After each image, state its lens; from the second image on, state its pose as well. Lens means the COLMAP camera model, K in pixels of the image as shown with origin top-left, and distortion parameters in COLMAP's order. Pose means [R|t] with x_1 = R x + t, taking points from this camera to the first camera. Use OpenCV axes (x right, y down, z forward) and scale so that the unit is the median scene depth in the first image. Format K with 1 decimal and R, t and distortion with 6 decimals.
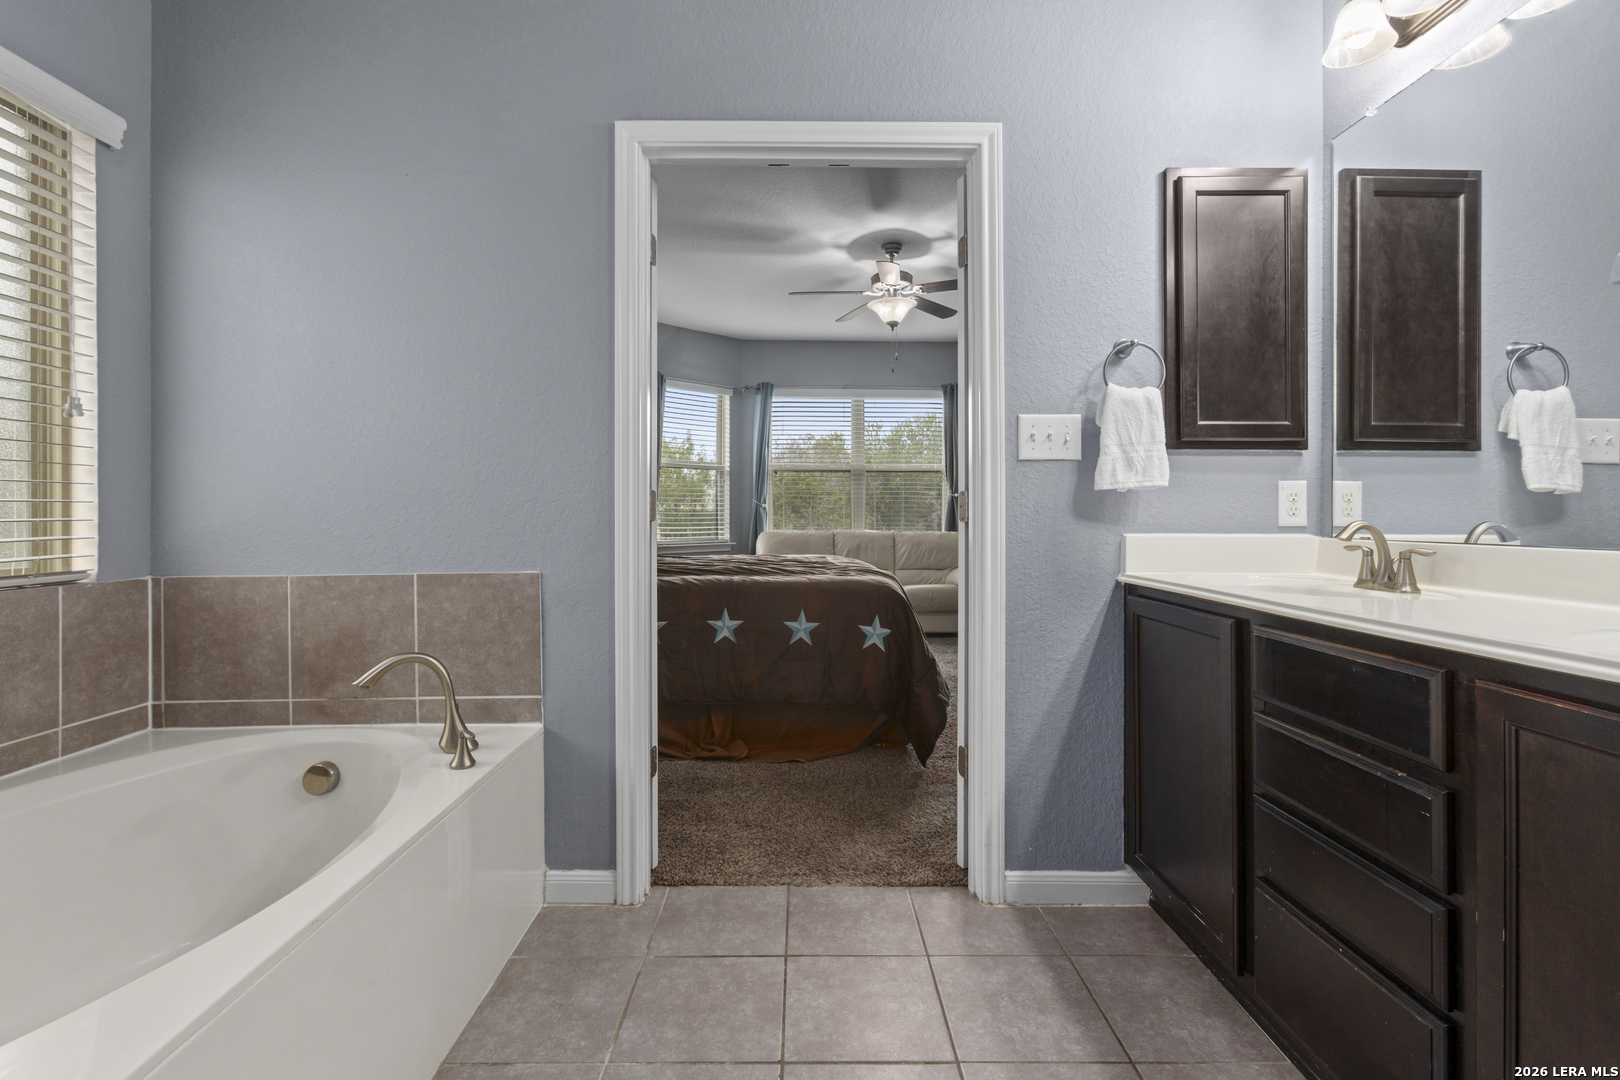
lens RADIAL K [[728.7, 0, 810.4], [0, 728.7, 525.0], [0, 0, 1]] dist [-0.007062, 0.003661]
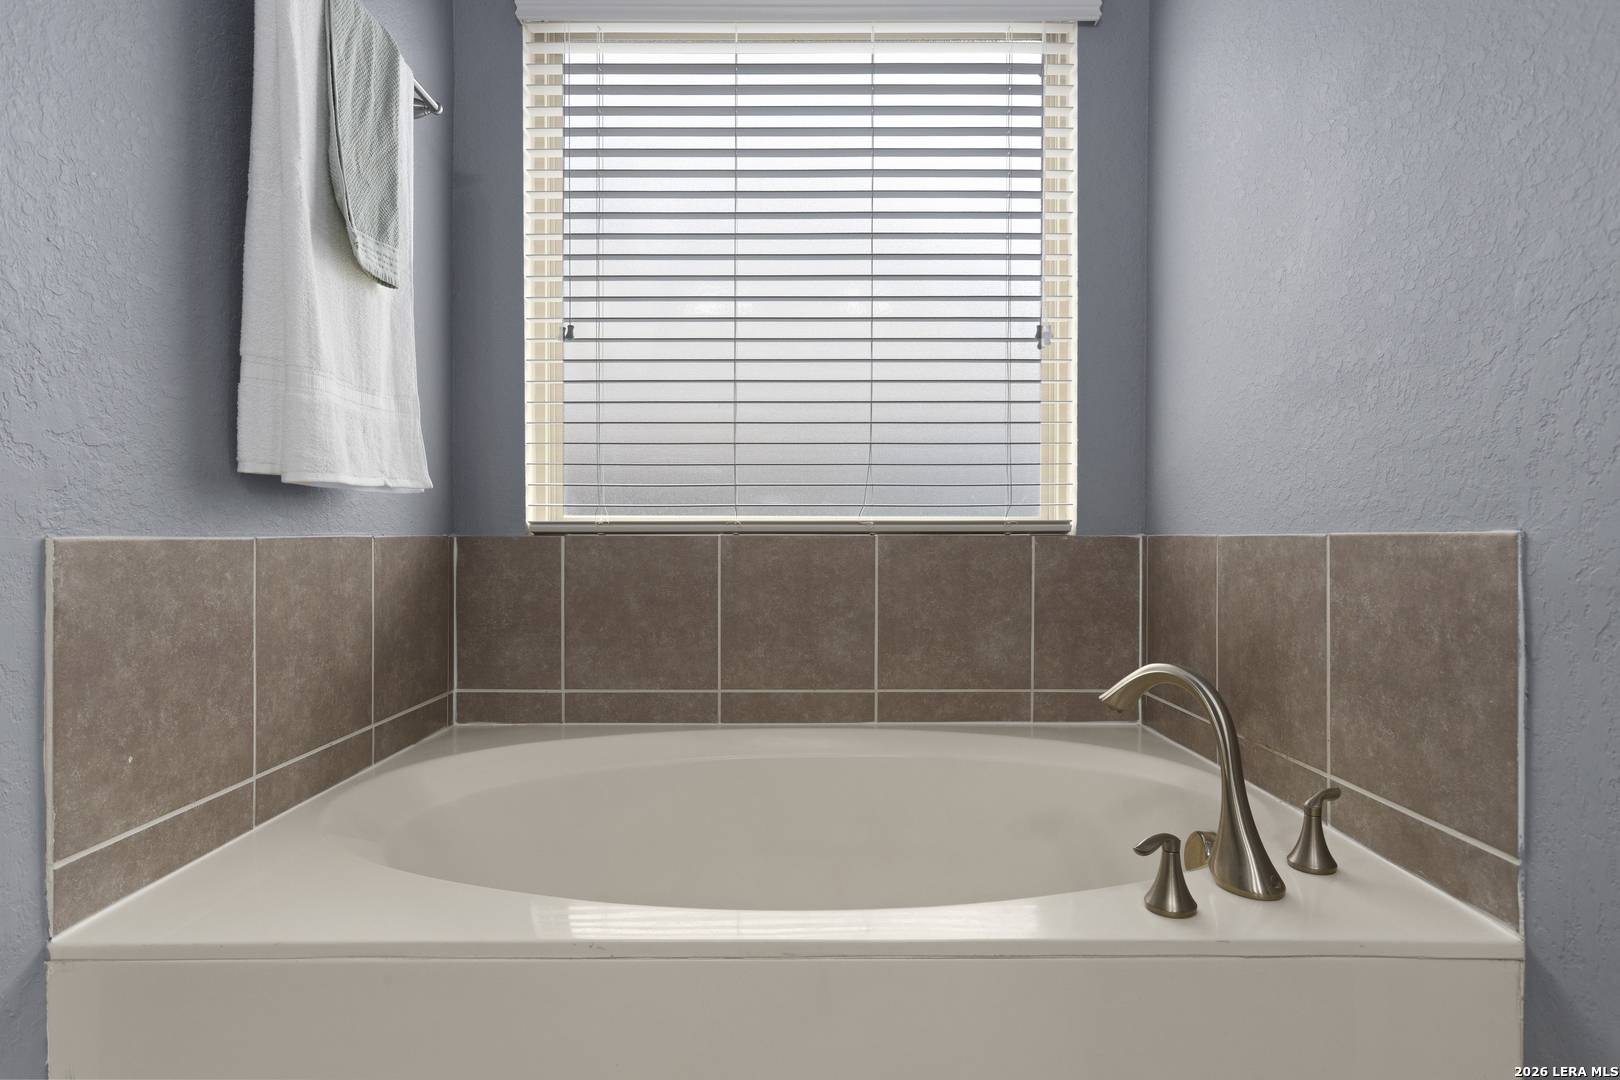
lens RADIAL K [[914.6, 0, 808.1], [0, 914.6, 545.8], [0, 0, 1]] dist [-0.003439, -0.000105]
pose [[-0.025323, 0.019158, -0.999496, 0.114562], [-0.014407, 0.999706, 0.019527, 0.069860], [0.999576, 0.014894, -0.025039, 0.664017]]
